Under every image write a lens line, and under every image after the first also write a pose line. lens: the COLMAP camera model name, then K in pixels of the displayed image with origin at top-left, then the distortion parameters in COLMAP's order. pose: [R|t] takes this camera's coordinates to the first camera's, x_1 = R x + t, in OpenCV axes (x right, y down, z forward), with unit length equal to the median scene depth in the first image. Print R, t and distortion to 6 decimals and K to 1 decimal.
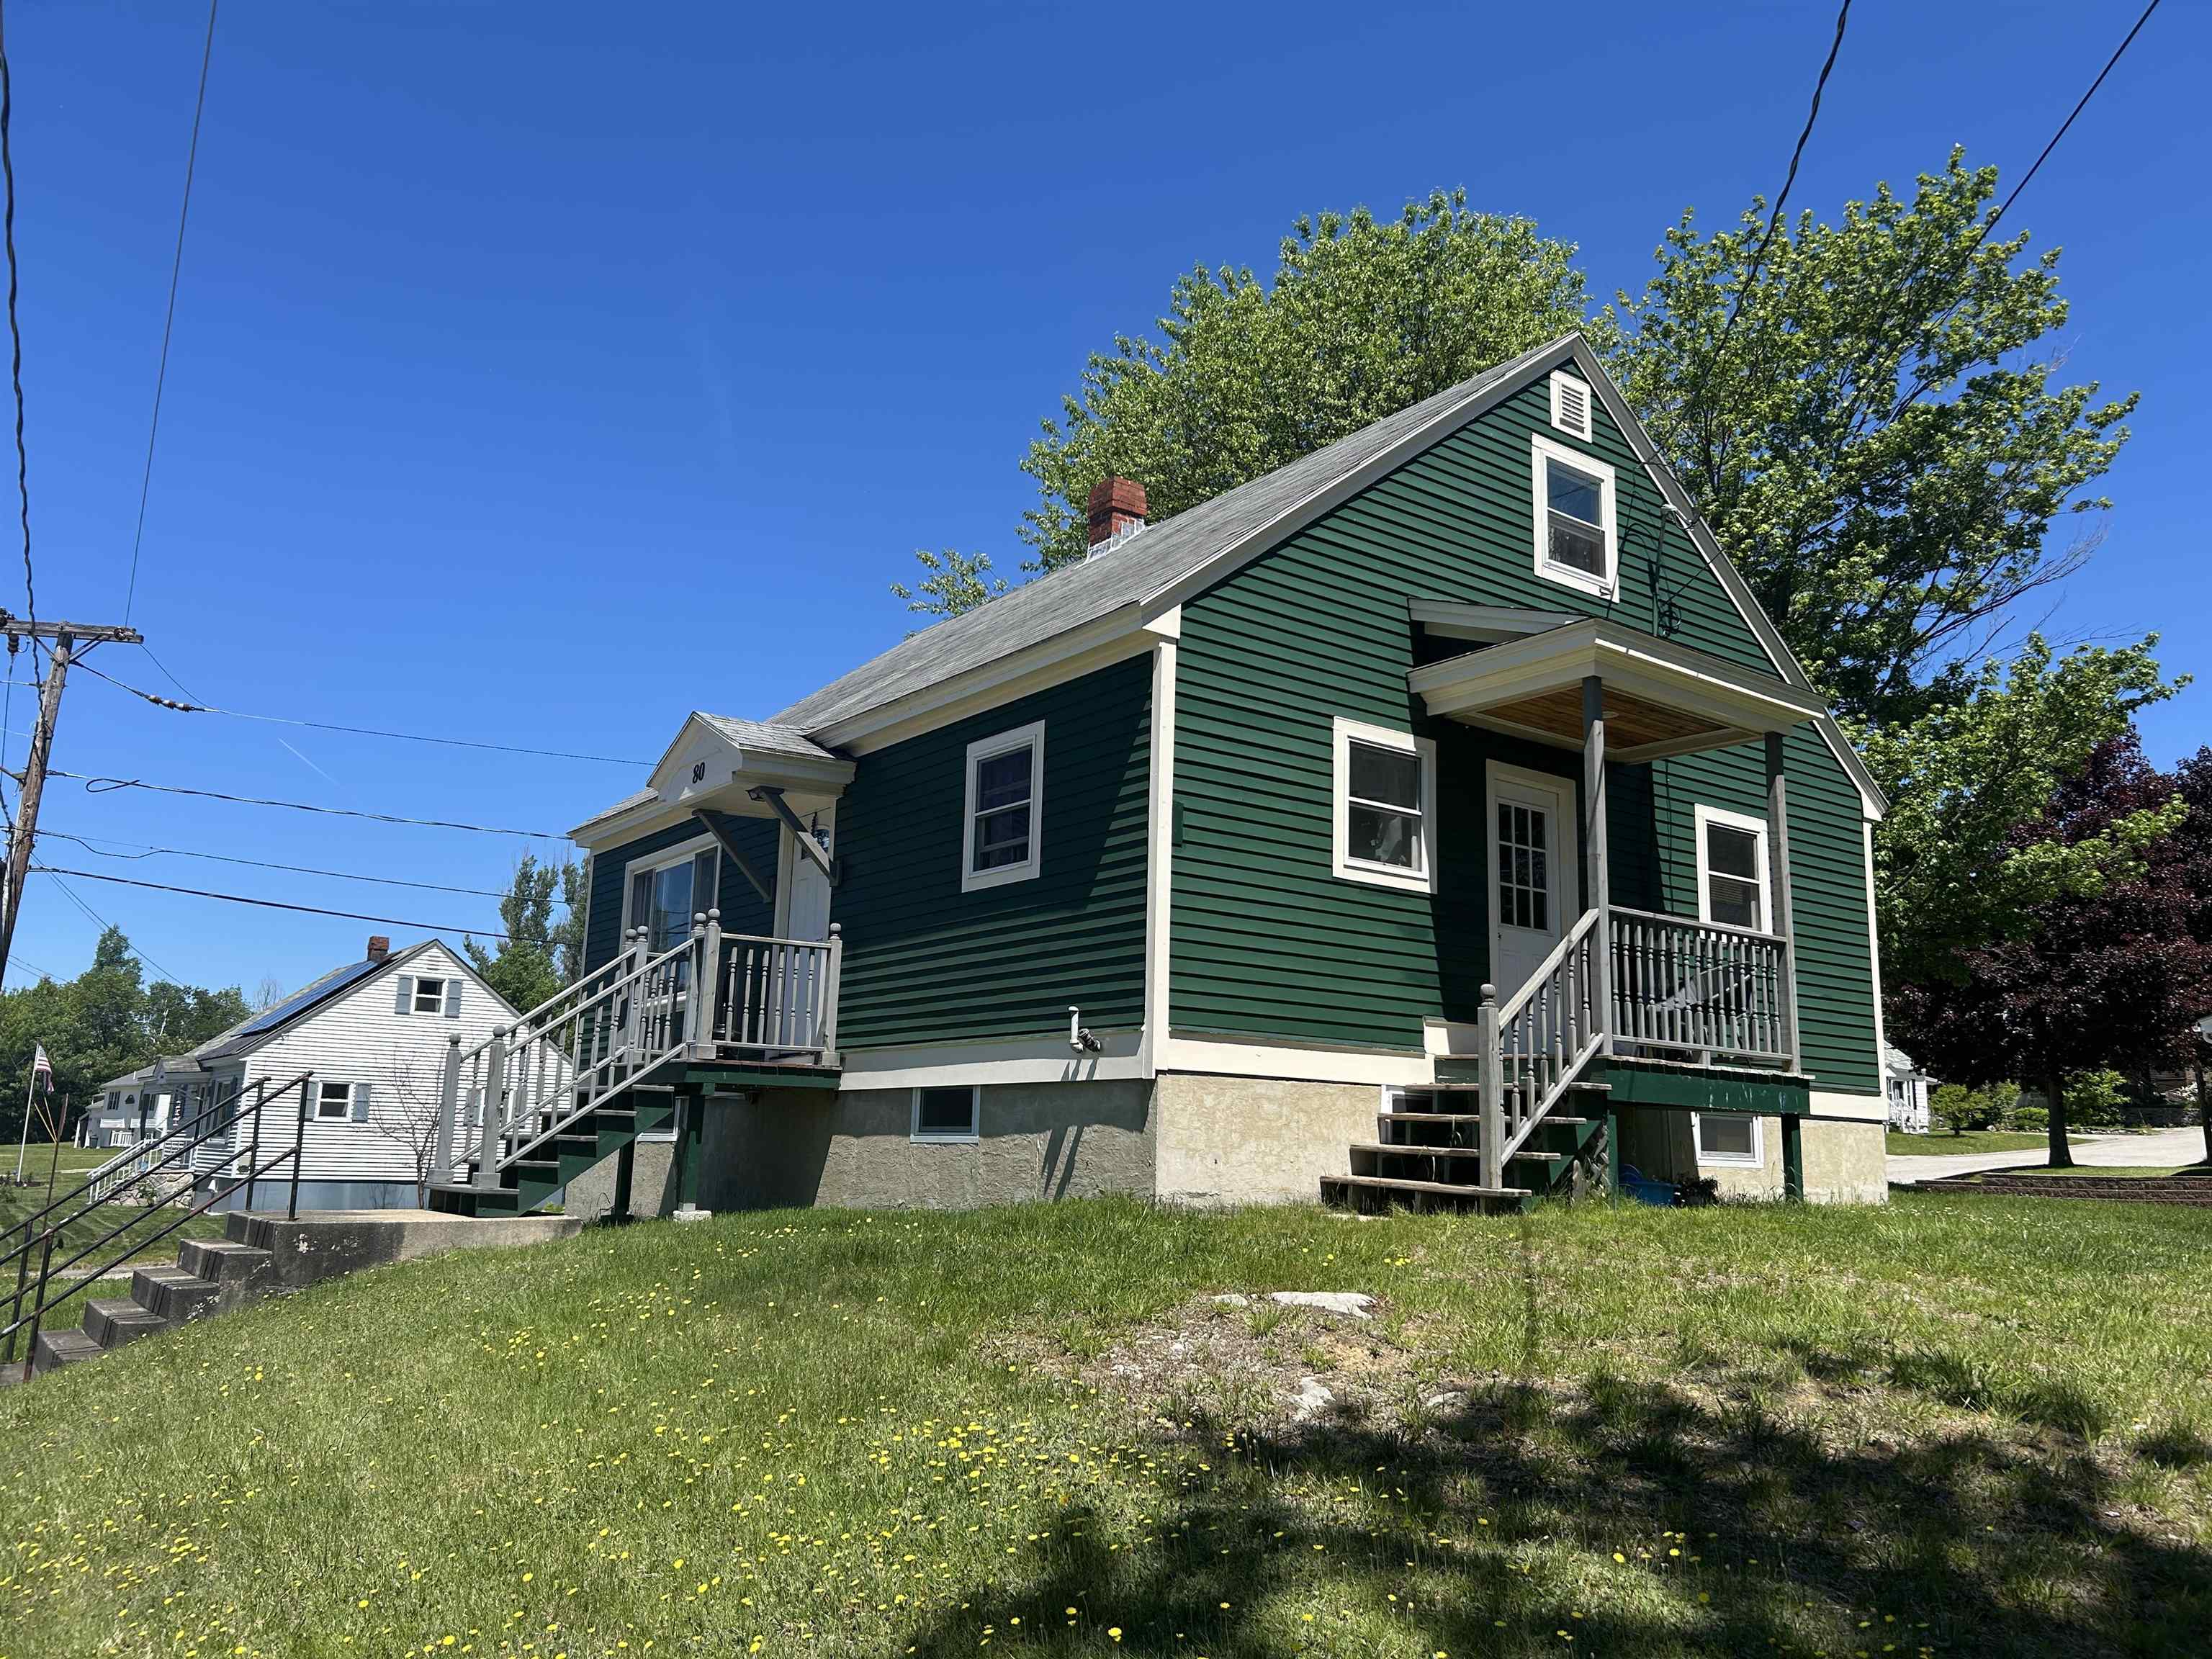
lens RADIAL K [[1666.9, 0, 1101.6], [0, 1666.9, 828.3], [0, 0, 1]] dist [0.039629, -0.046697]
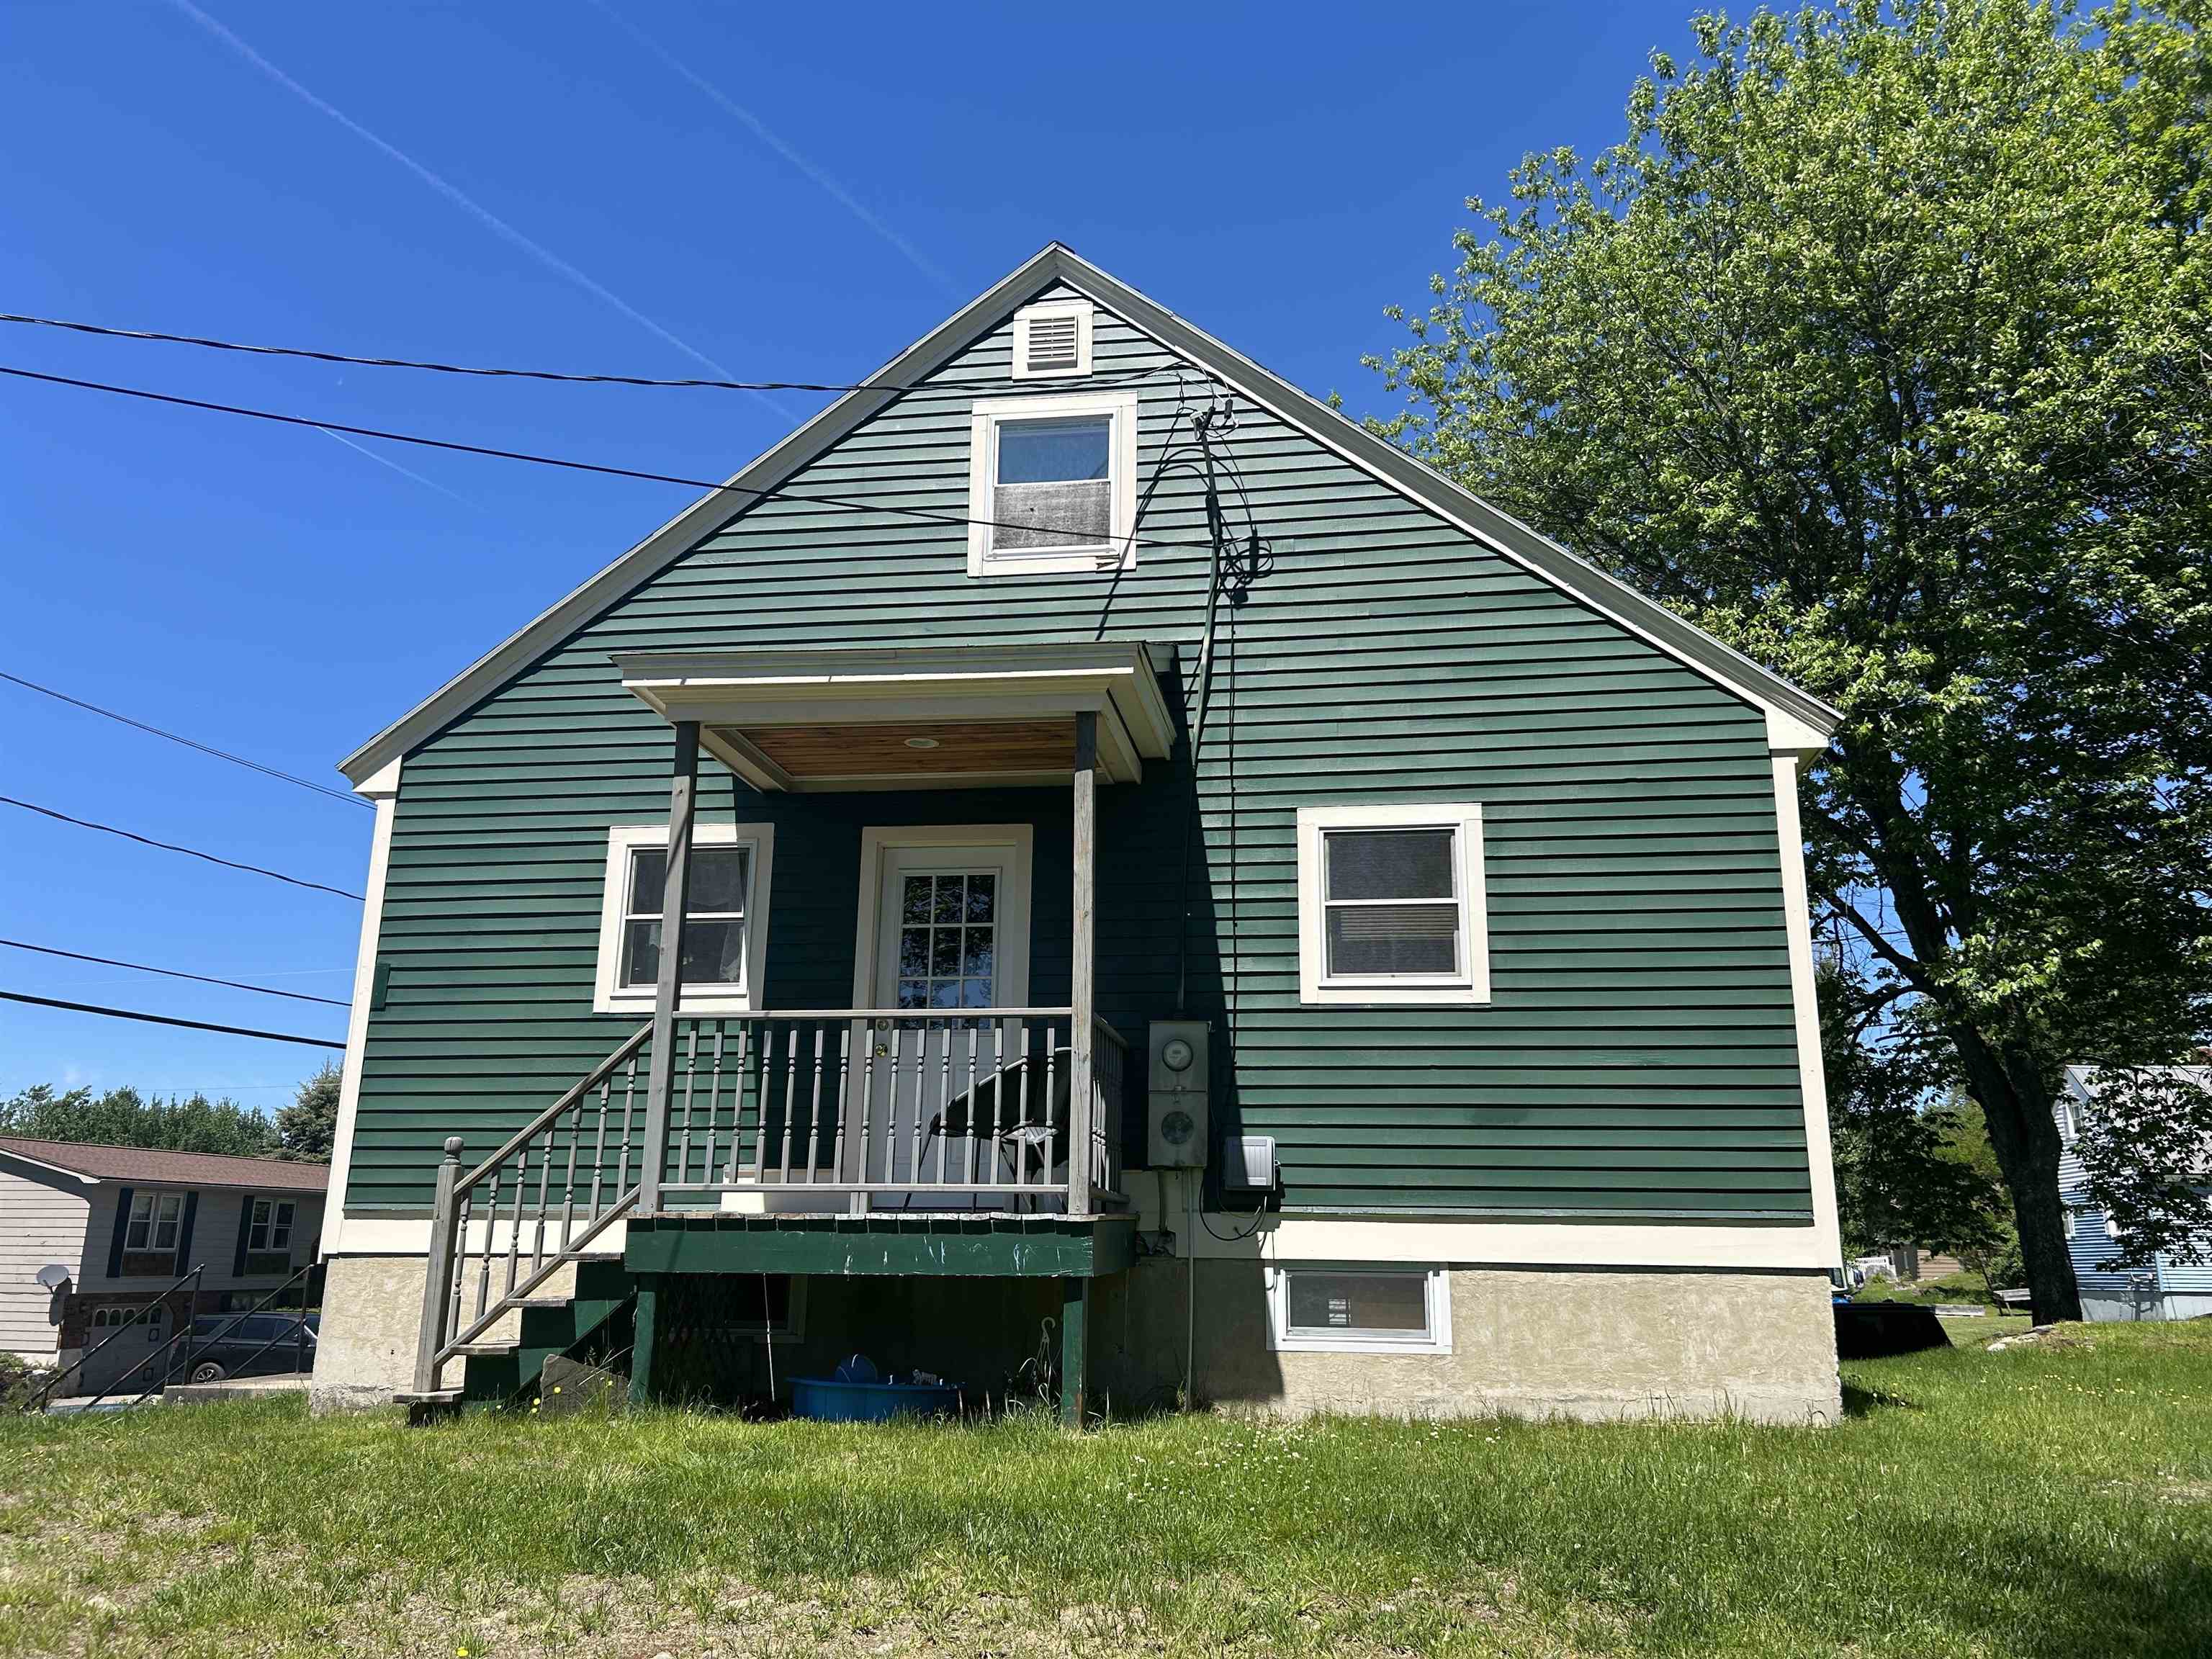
lens RADIAL K [[1666.9, 0, 1108.3], [0, 1666.9, 823.9], [0, 0, 1]] dist [0.039629, -0.046697]
pose [[0.711486, -0.199271, -0.673854, 0.931032], [0.145301, 0.979944, -0.136373, 0.090239], [0.687514, -0.000884, 0.726171, 0.551222]]
